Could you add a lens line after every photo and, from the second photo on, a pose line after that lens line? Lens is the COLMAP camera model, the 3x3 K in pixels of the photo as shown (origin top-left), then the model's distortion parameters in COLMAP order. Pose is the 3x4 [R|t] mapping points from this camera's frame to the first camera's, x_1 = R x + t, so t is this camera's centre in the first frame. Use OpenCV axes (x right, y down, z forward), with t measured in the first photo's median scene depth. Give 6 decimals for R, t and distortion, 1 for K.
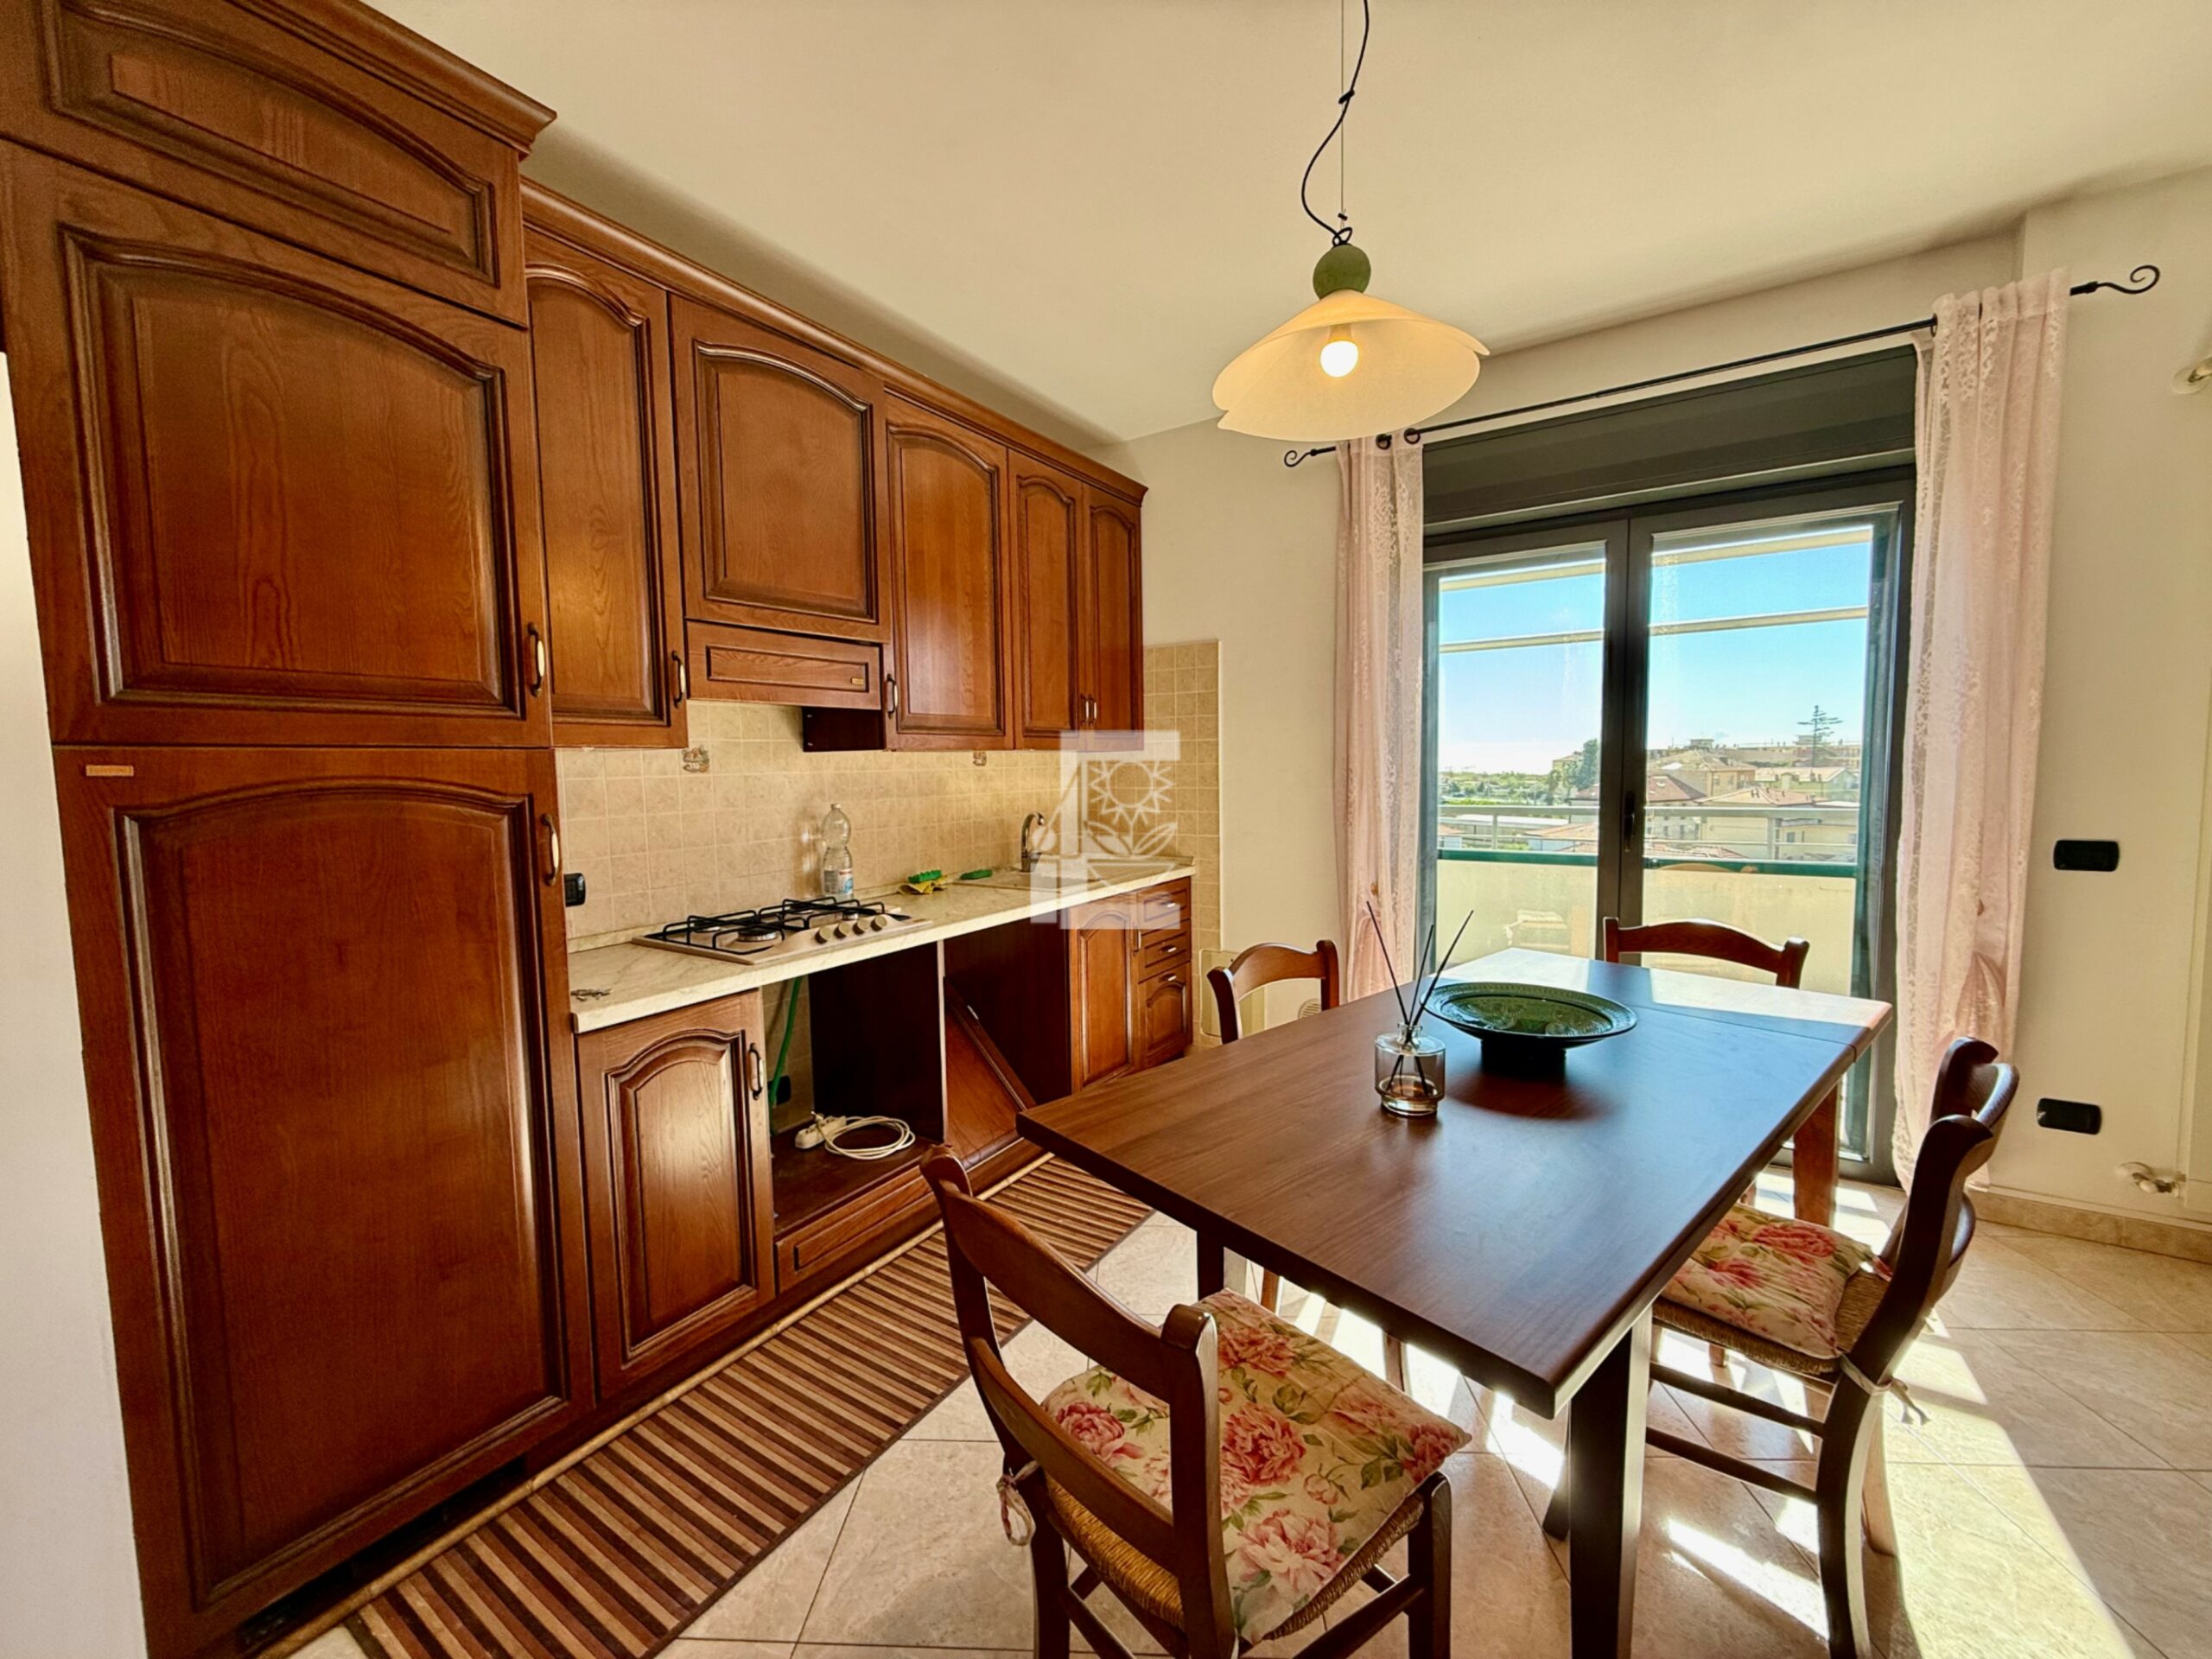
lens RADIAL K [[877.9, 0, 1099.0], [0, 877.9, 828.5], [0, 0, 1]] dist [-0.000098, -0.000010]
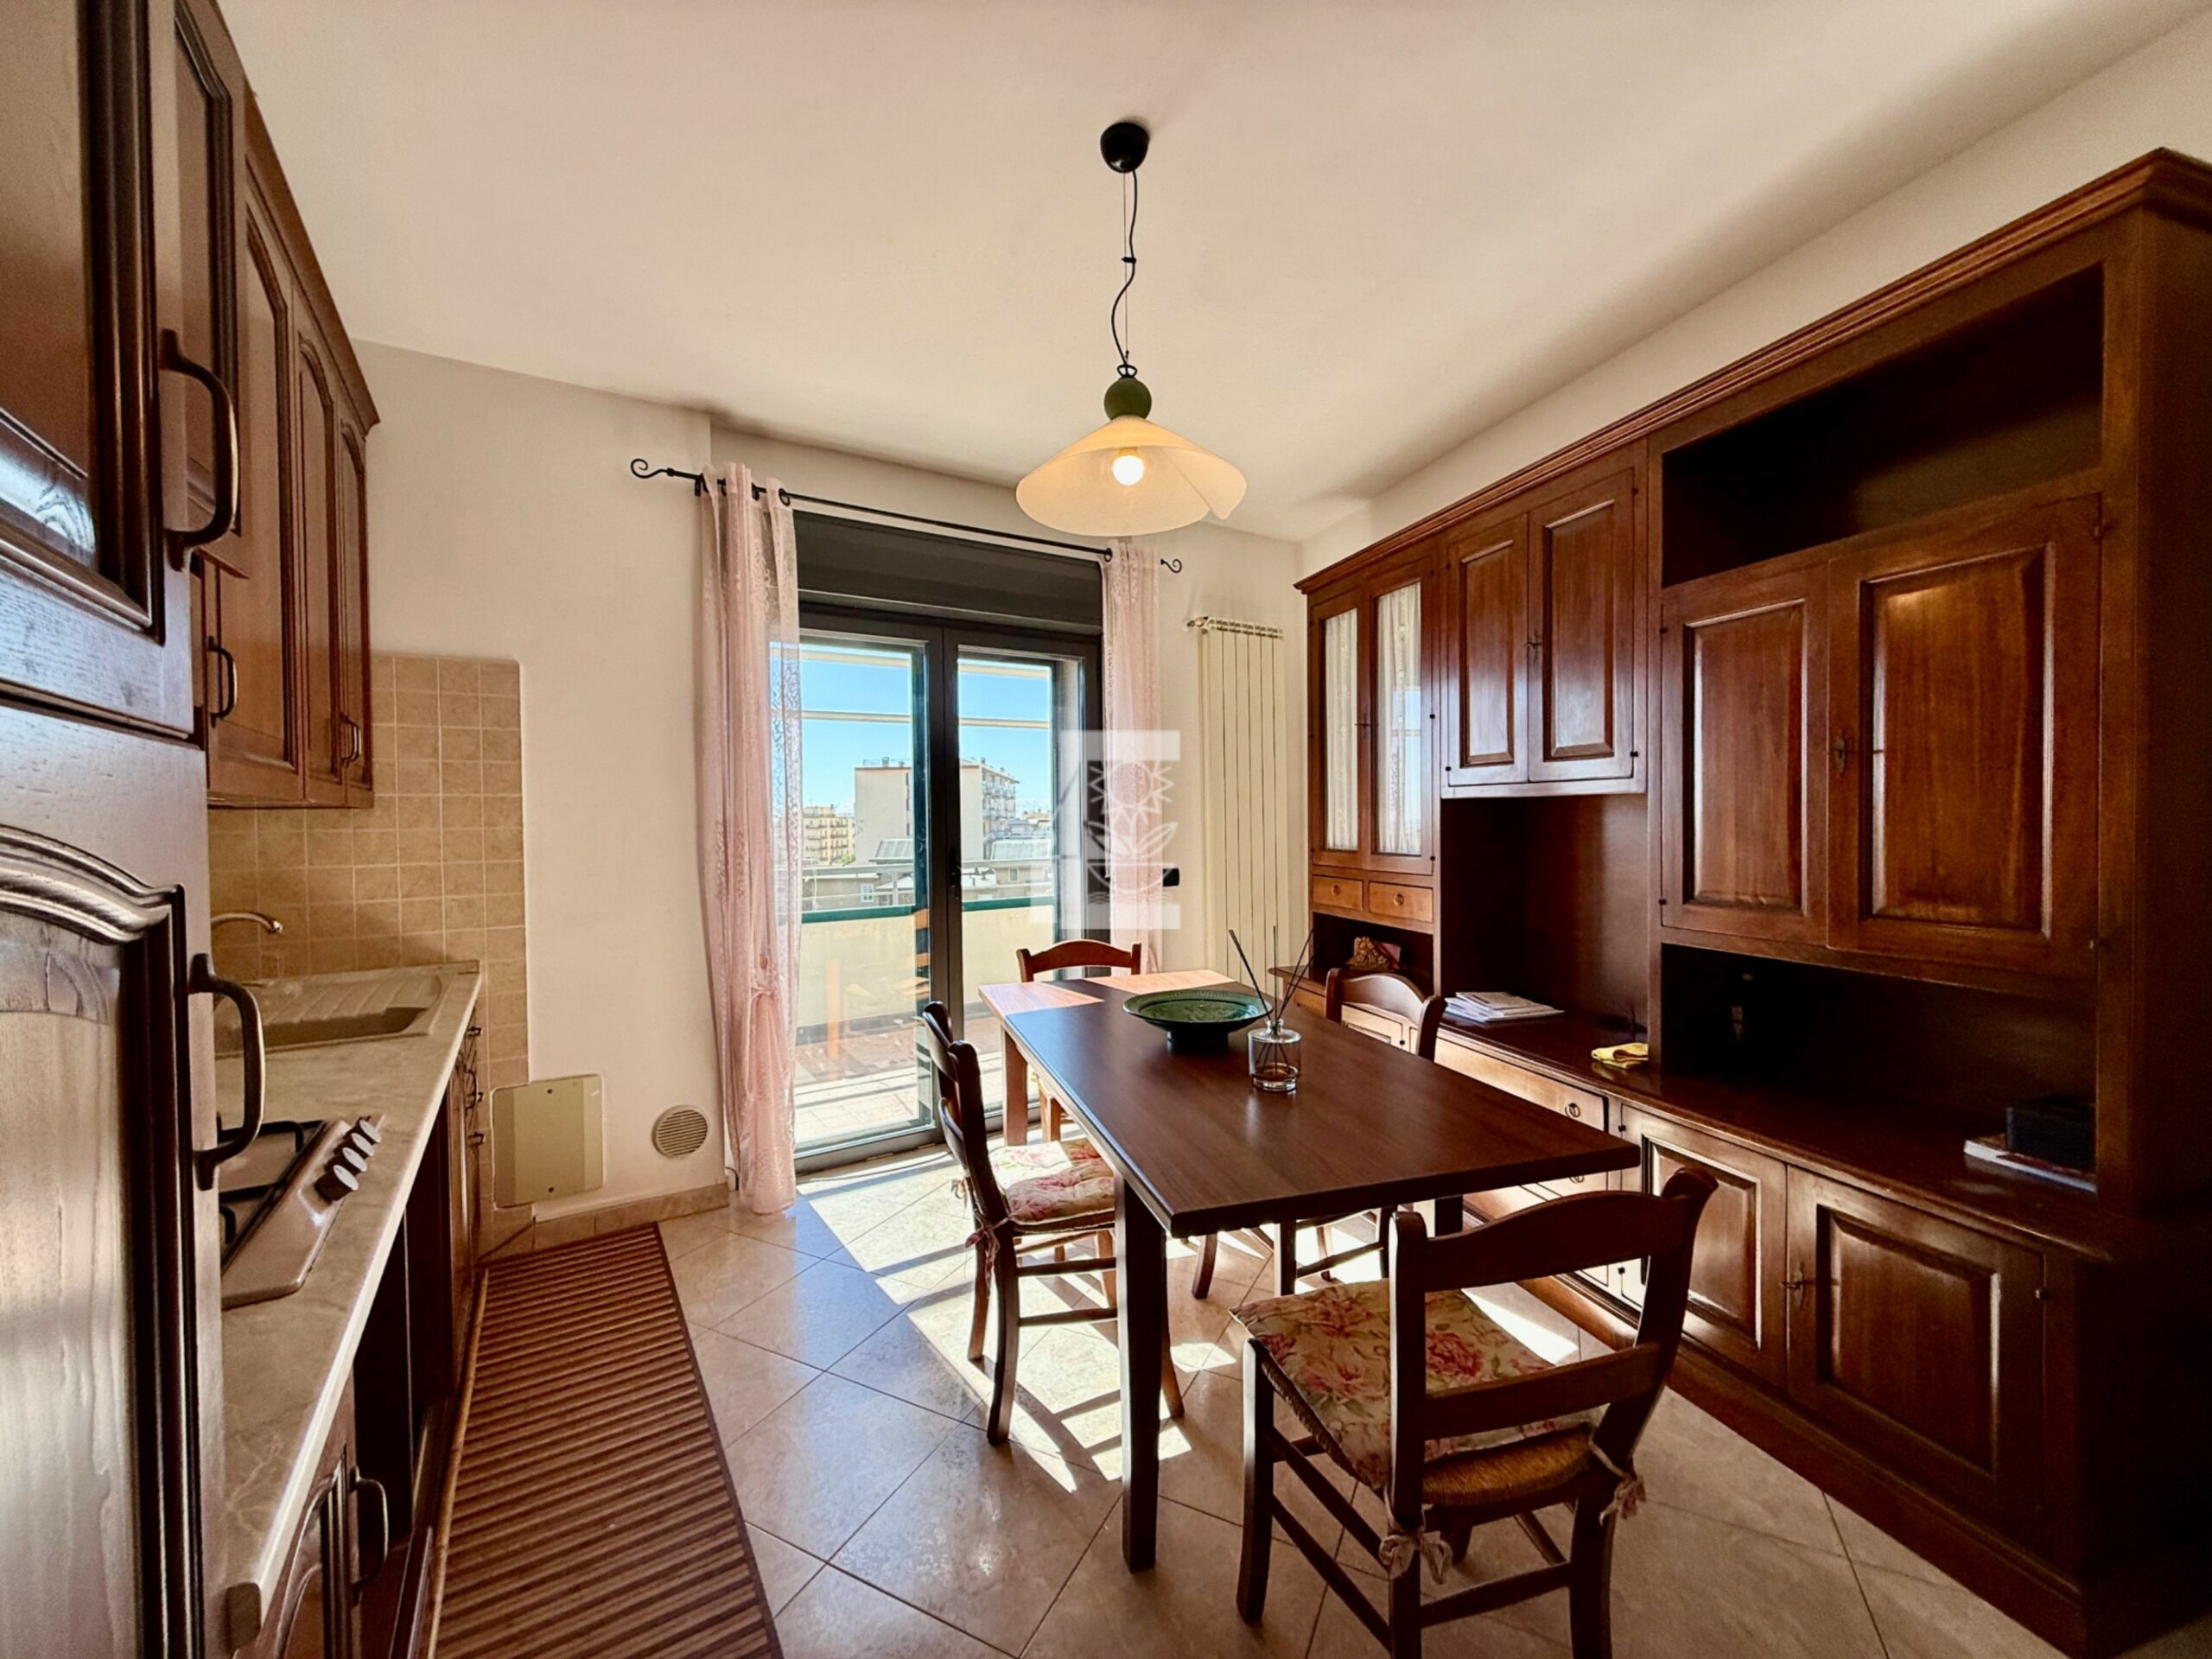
lens RADIAL K [[877.9, 0, 1099.0], [0, 877.9, 828.5], [0, 0, 1]] dist [-0.000098, -0.000010]
pose [[0.408567, 0.000554, 0.912728, -0.529364], [0.075008, 0.996597, -0.034181, -0.017791], [-0.909641, 0.082427, 0.407135, 0.398681]]
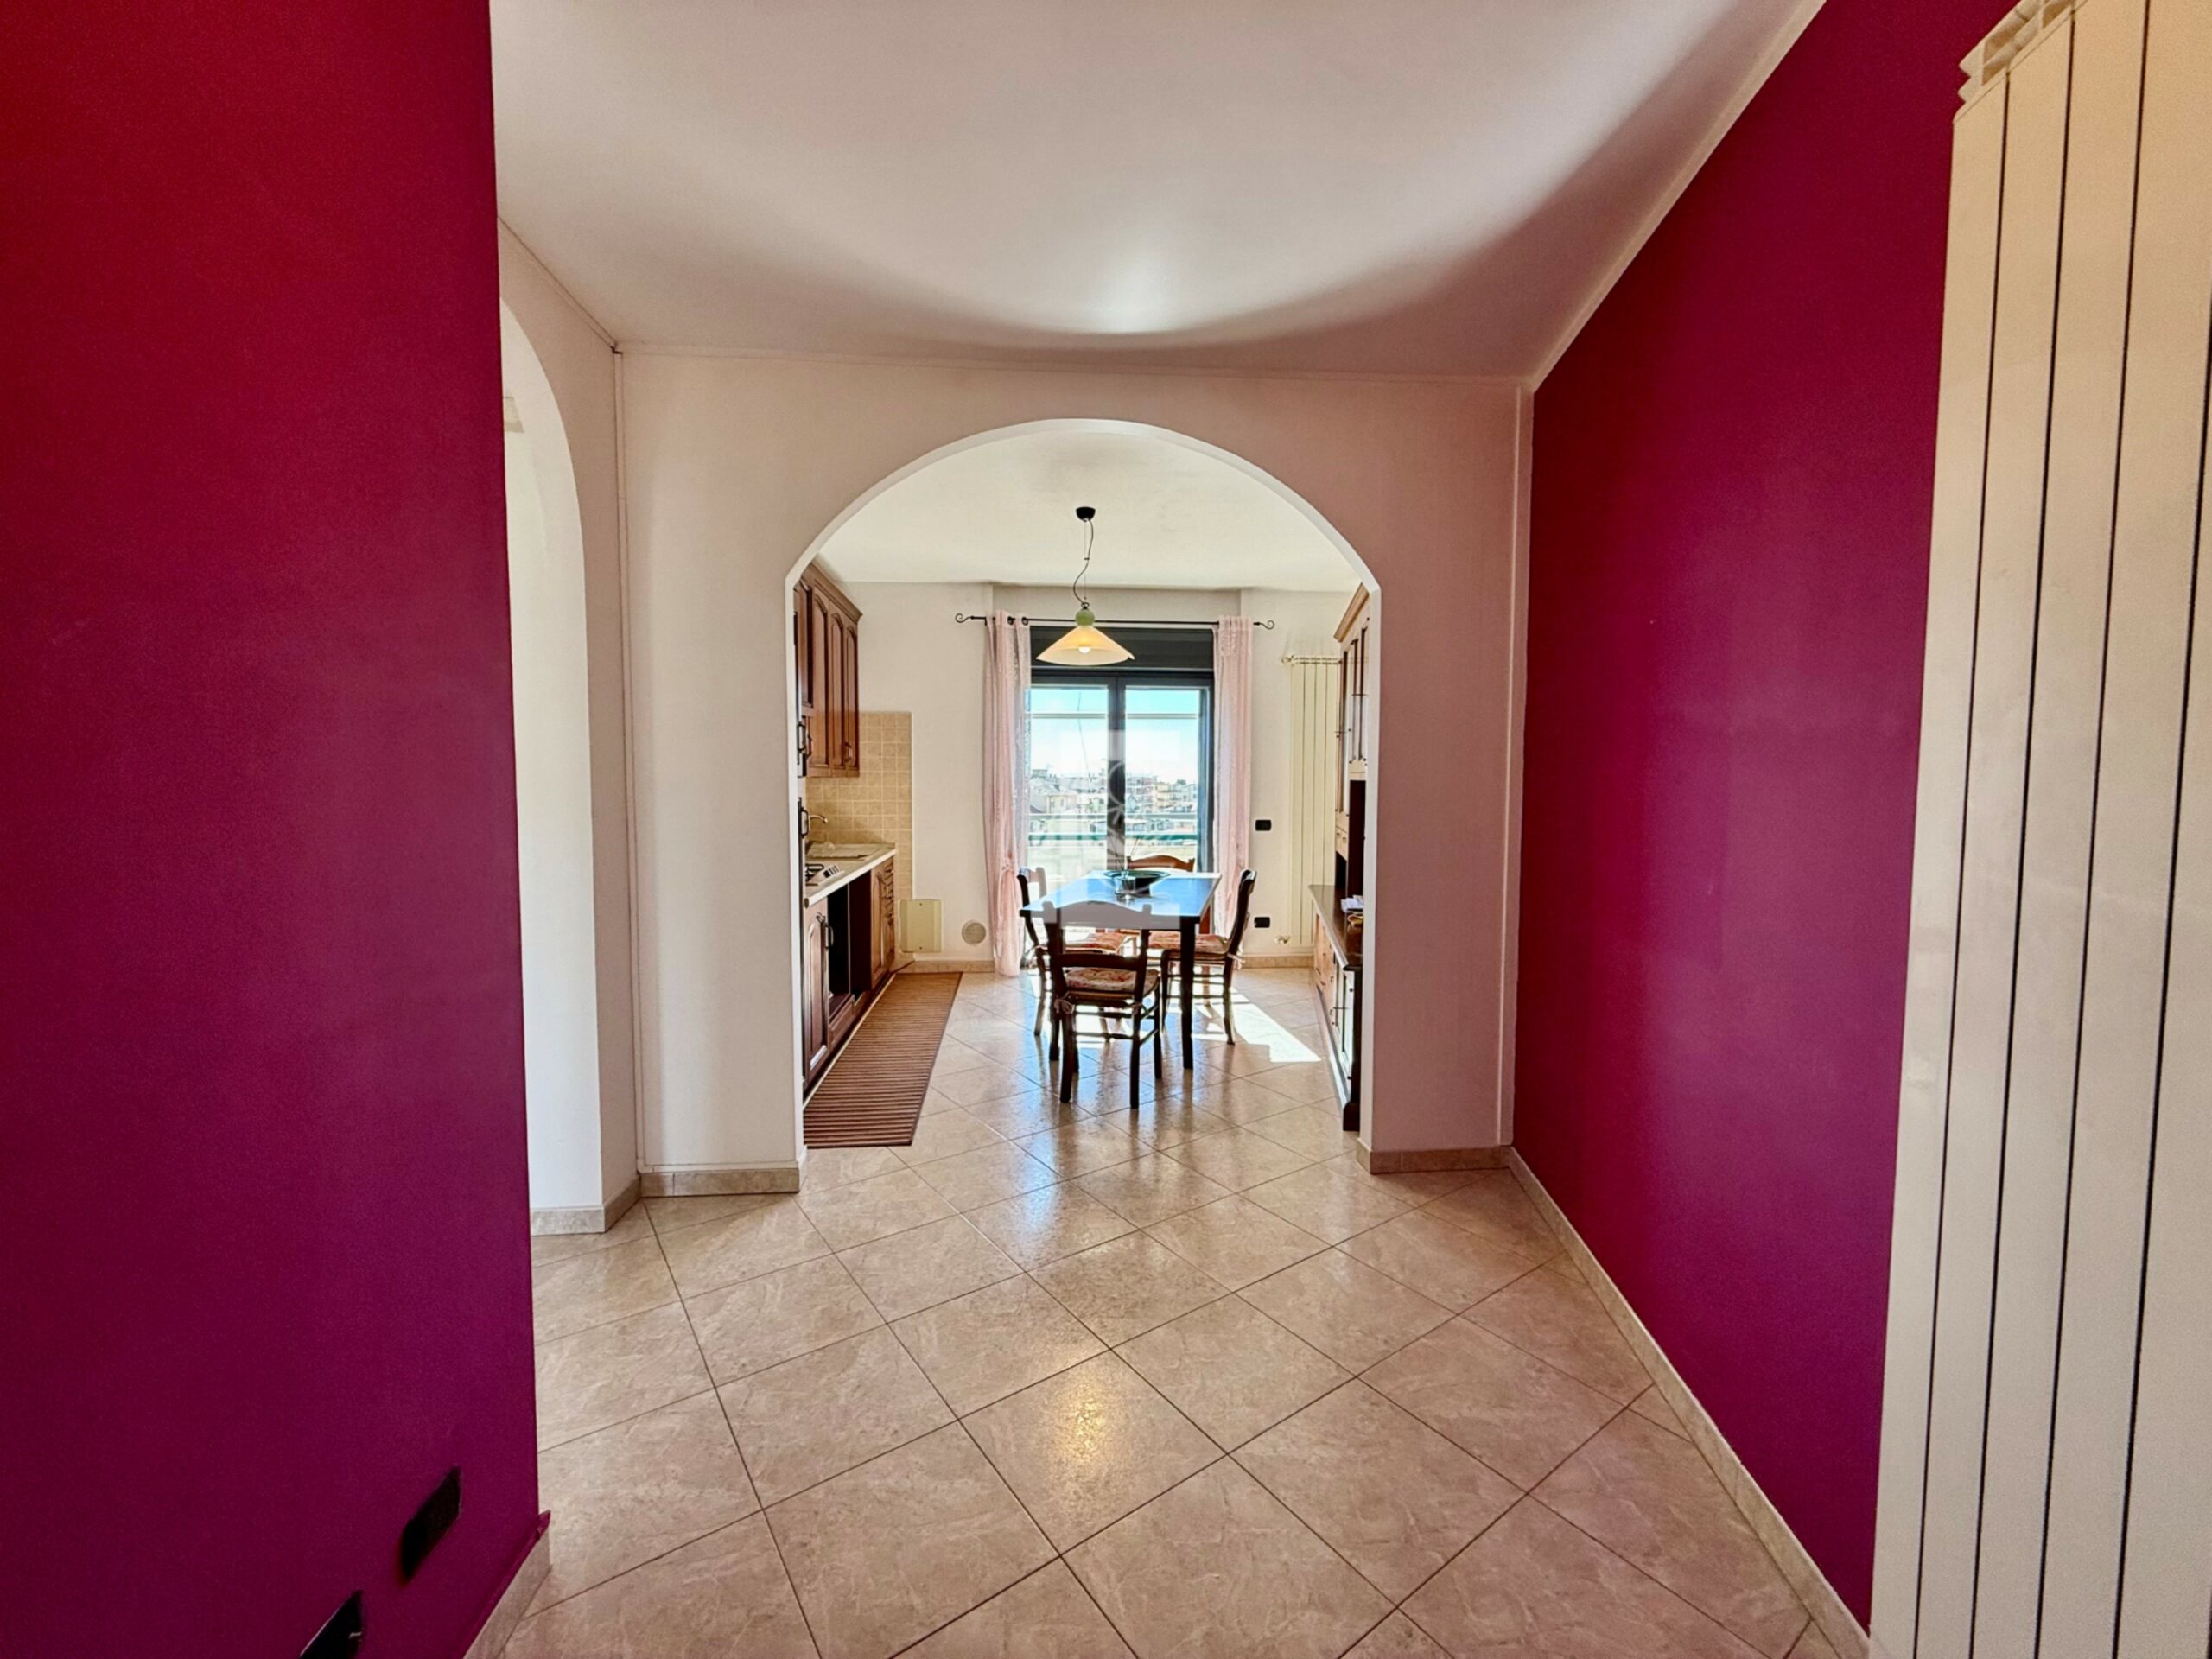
lens RADIAL K [[877.3, 0, 1099.0], [0, 877.3, 828.0], [0, 0, 1]] dist [0.000354, -0.000200]
pose [[0.783776, -0.014153, 0.620882, -0.965309], [0.029773, 0.999447, -0.014803, 0.063232], [-0.620329, 0.030088, 0.783764, -0.816615]]
